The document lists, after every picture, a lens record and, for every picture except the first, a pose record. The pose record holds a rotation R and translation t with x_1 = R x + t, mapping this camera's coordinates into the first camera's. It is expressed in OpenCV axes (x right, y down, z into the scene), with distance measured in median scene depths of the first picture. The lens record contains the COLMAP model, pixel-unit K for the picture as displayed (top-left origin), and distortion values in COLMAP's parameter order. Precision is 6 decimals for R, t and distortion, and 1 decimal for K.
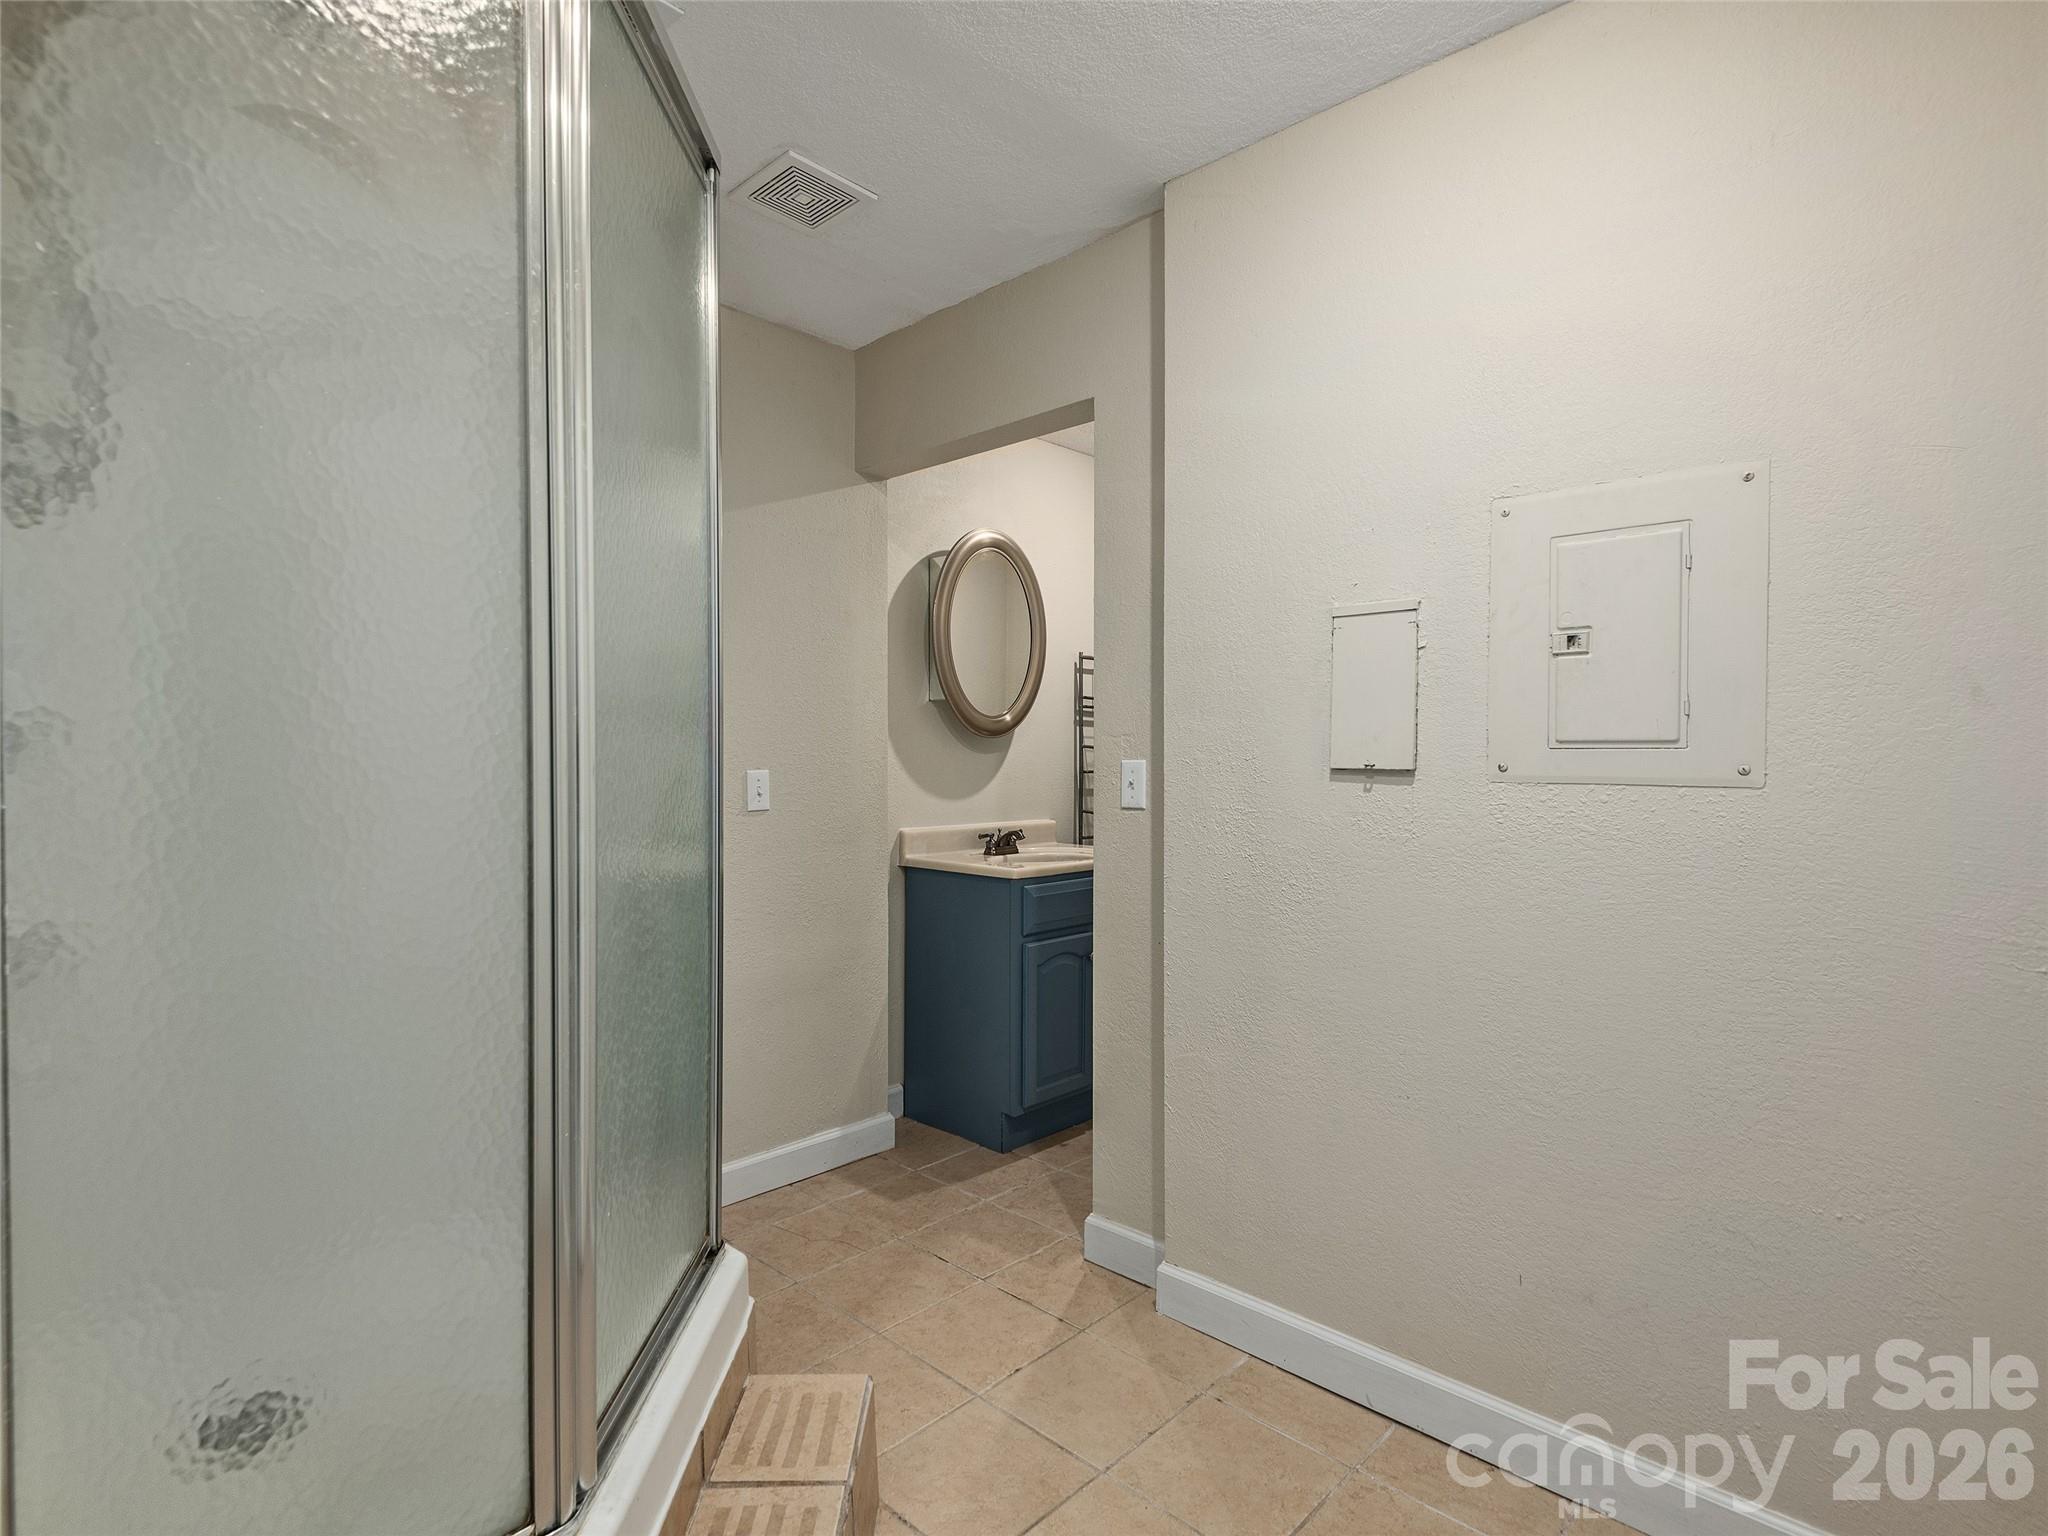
lens RADIAL K [[1044.5, 0, 1021.9], [0, 1044.5, 768.0], [0, 0, 1]] dist [0.017236, -0.007243]
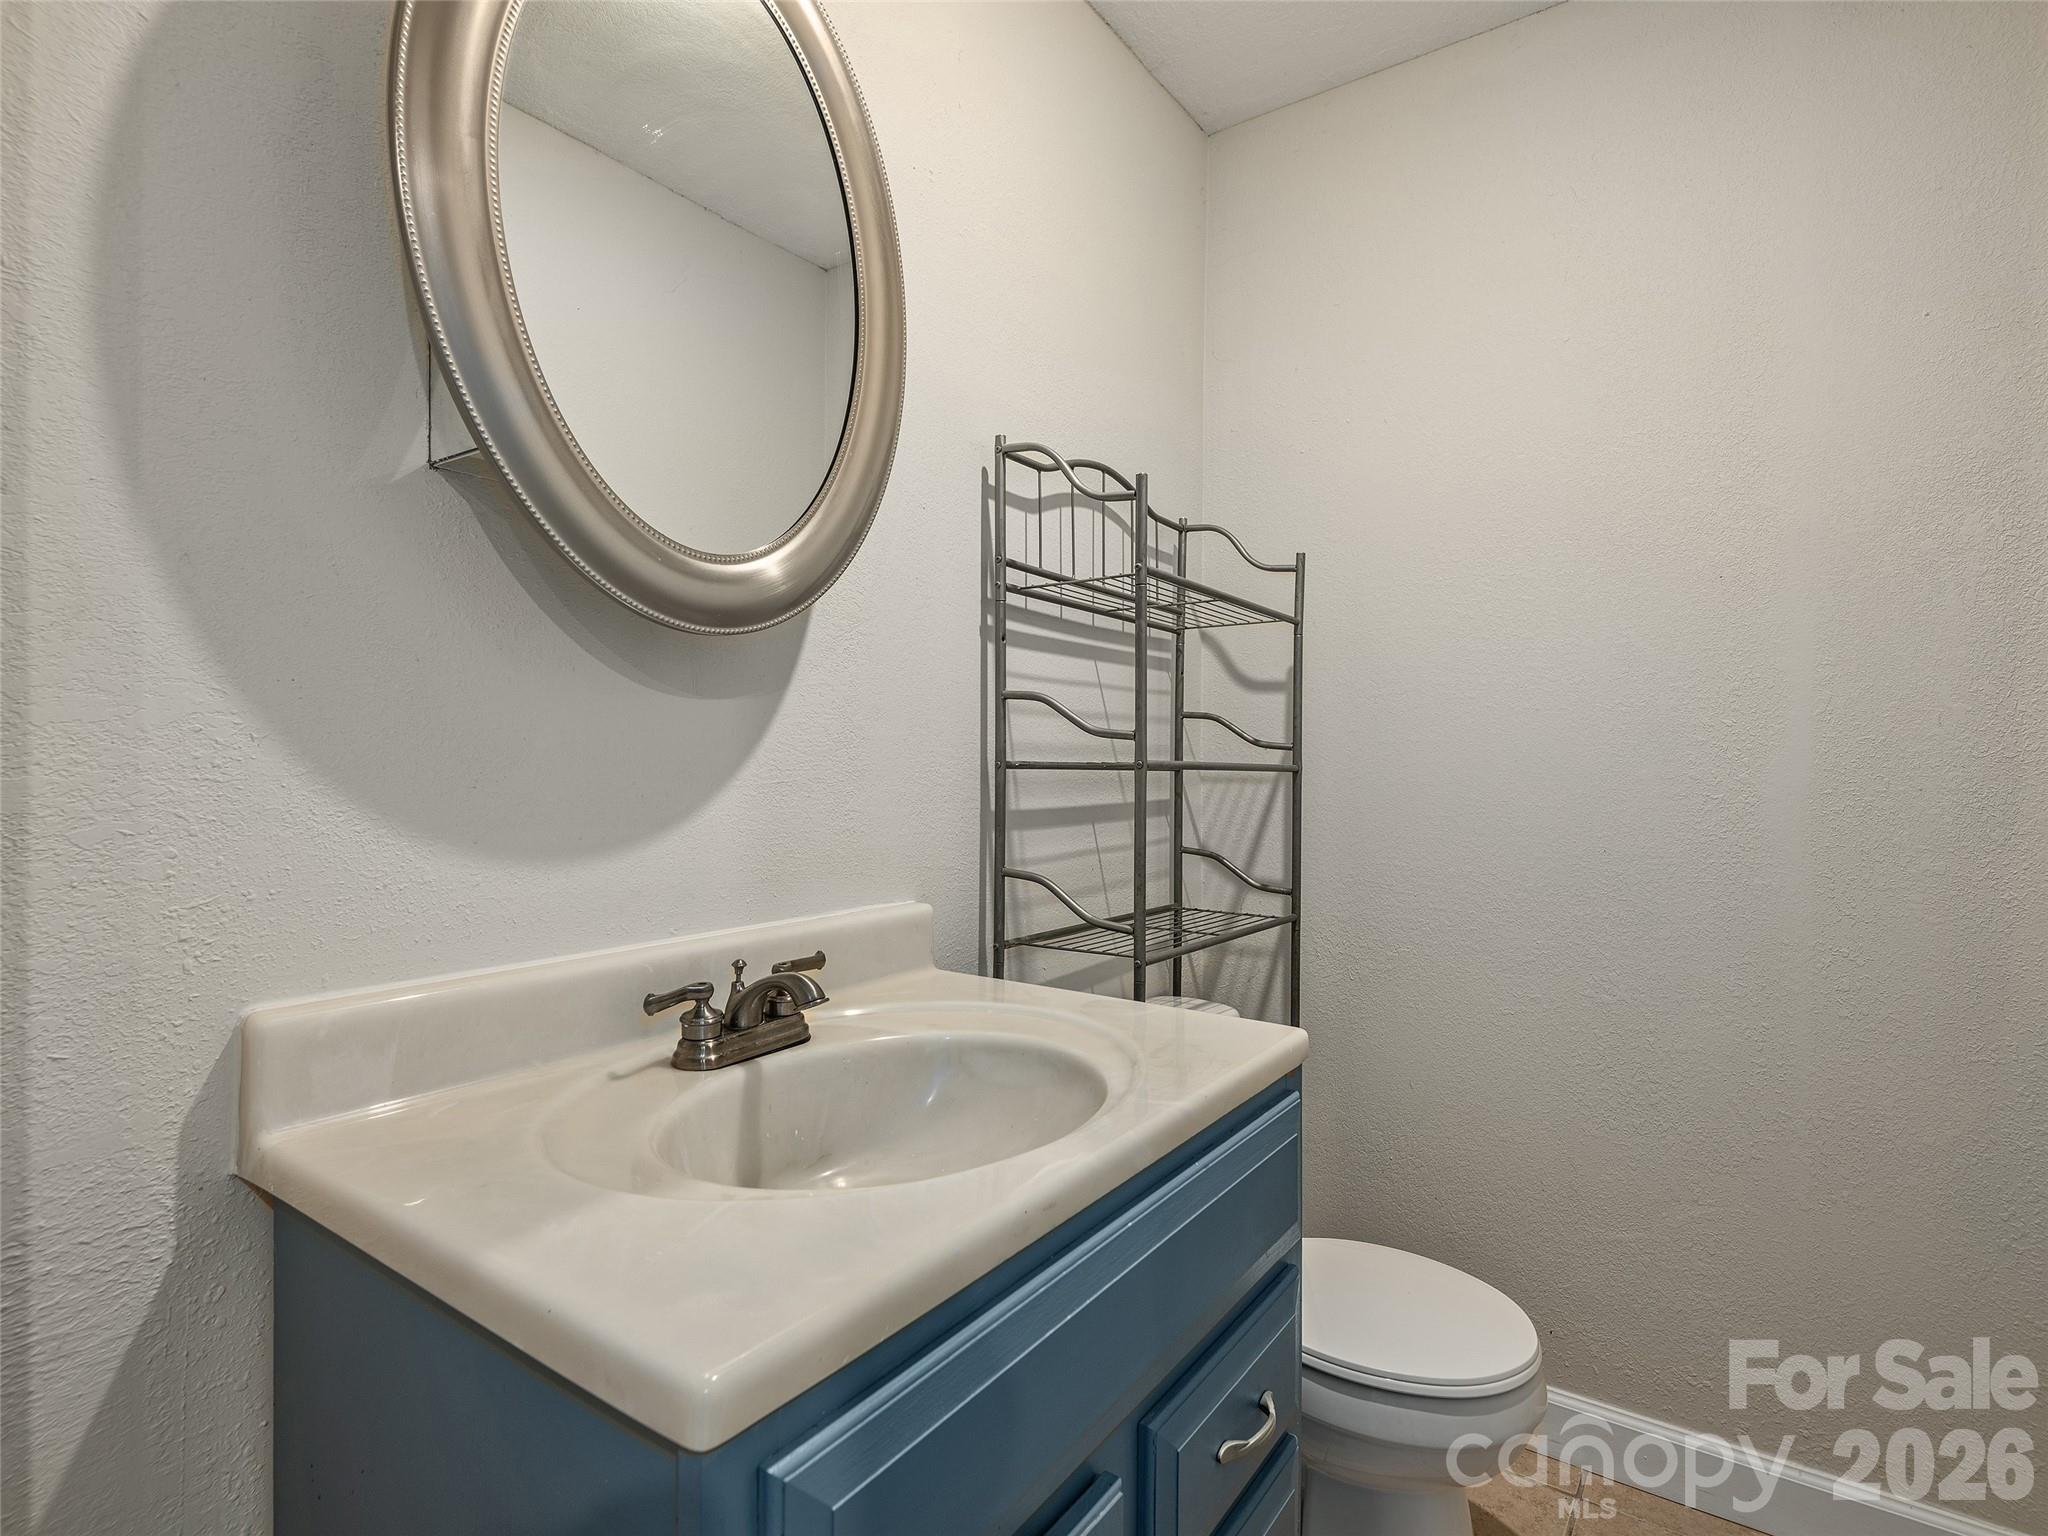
lens RADIAL K [[1044.5, 0, 1023.4], [0, 1044.5, 772.0], [0, 0, 1]] dist [0.017236, -0.007243]
pose [[0.989895, 0.000859, 0.141800, 0.013576], [0.000031, 0.999980, -0.006275, 0.009242], [-0.141802, 0.006216, 0.989876, 0.688727]]
